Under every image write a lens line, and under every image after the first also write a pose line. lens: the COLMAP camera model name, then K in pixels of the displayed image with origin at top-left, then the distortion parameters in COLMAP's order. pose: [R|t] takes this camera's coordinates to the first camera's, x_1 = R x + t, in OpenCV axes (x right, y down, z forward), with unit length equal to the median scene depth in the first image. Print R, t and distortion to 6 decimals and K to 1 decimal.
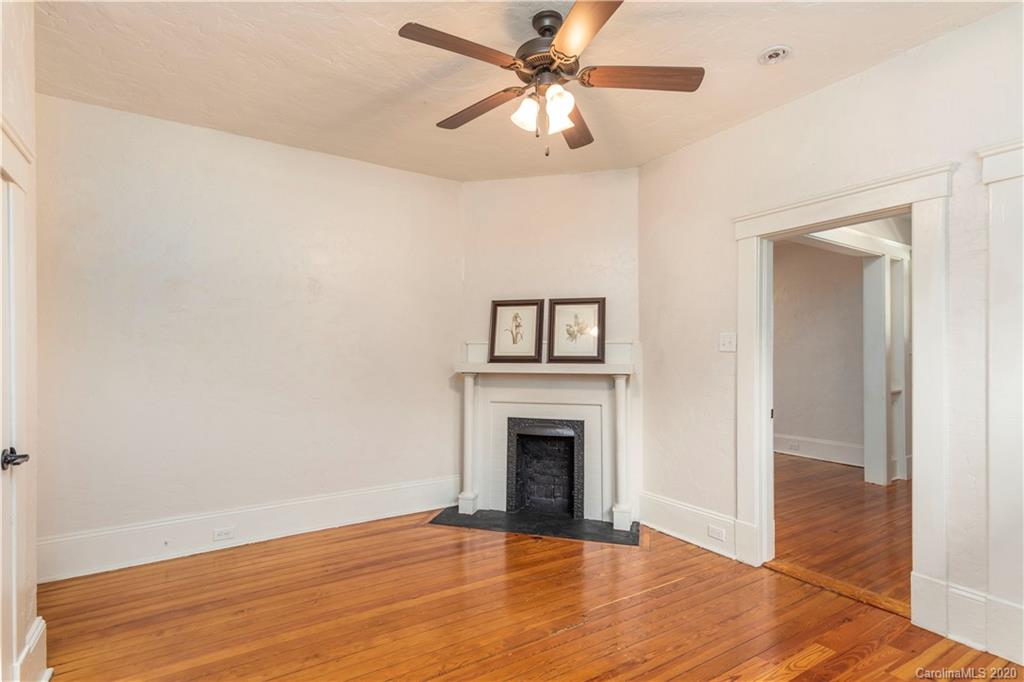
lens RADIAL K [[509.6, 0, 504.8], [0, 509.6, 358.9], [0, 0, 1]] dist [0.004195, 0.000913]
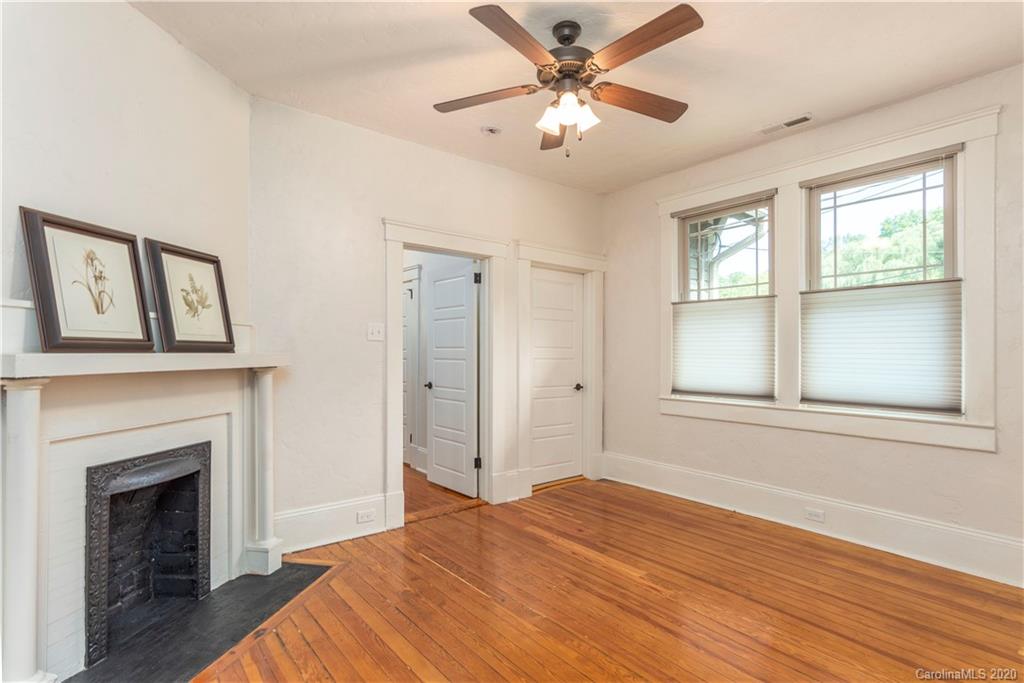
lens RADIAL K [[509.6, 0, 512.1], [0, 509.6, 346.2], [0, 0, 1]] dist [0.004195, 0.000913]
pose [[-0.130252, 0.007762, 0.991451, -0.536467], [-0.004997, 0.999952, -0.008485, 0.003952], [-0.991468, -0.006060, -0.130206, 0.697993]]
